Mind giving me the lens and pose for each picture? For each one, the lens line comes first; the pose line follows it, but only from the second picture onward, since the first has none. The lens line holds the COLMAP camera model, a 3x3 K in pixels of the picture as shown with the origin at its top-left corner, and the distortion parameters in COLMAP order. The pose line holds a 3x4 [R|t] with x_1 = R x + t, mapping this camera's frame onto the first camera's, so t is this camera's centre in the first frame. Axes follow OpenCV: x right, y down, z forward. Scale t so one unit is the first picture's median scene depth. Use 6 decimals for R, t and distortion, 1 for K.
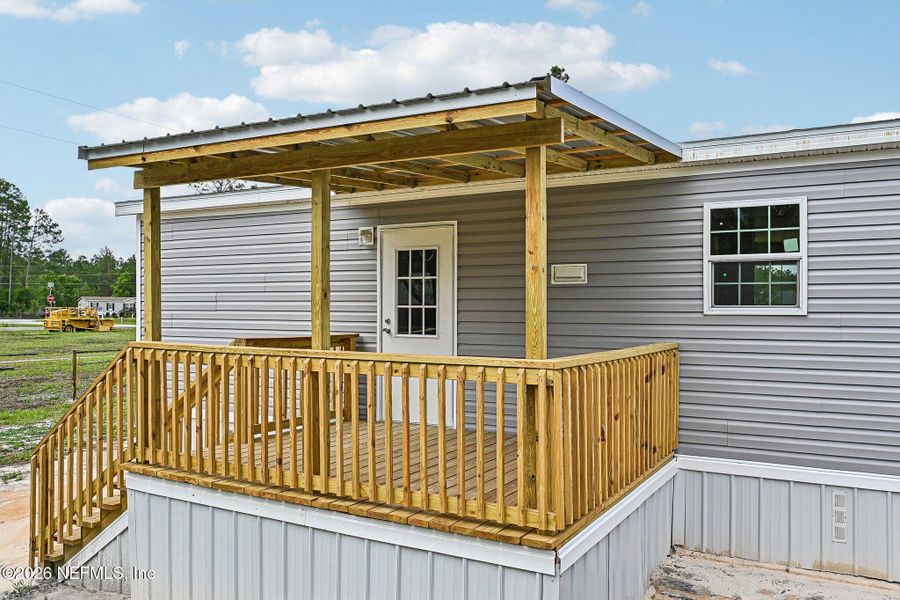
lens RADIAL K [[768.9, 0, 453.4], [0, 768.9, 304.7], [0, 0, 1]] dist [0.005943, 0.006775]
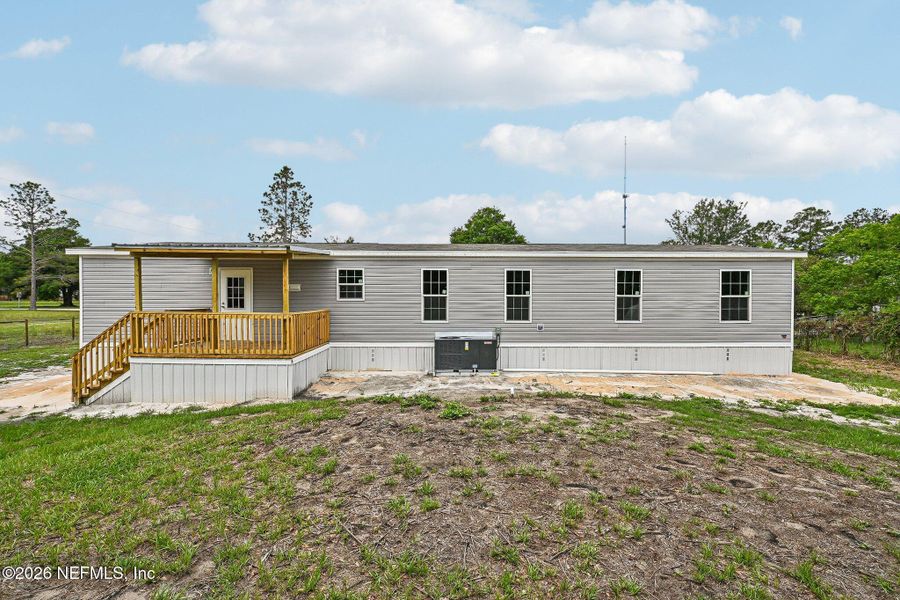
lens RADIAL K [[408.6, 0, 454.8], [0, 408.6, 301.8], [0, 0, 1]] dist [0.000880, 0.000437]
pose [[0.864237, -0.006150, 0.503047, -0.109808], [-0.004626, 0.999786, 0.020170, -0.017688], [-0.503063, -0.019759, 0.864024, -0.687553]]
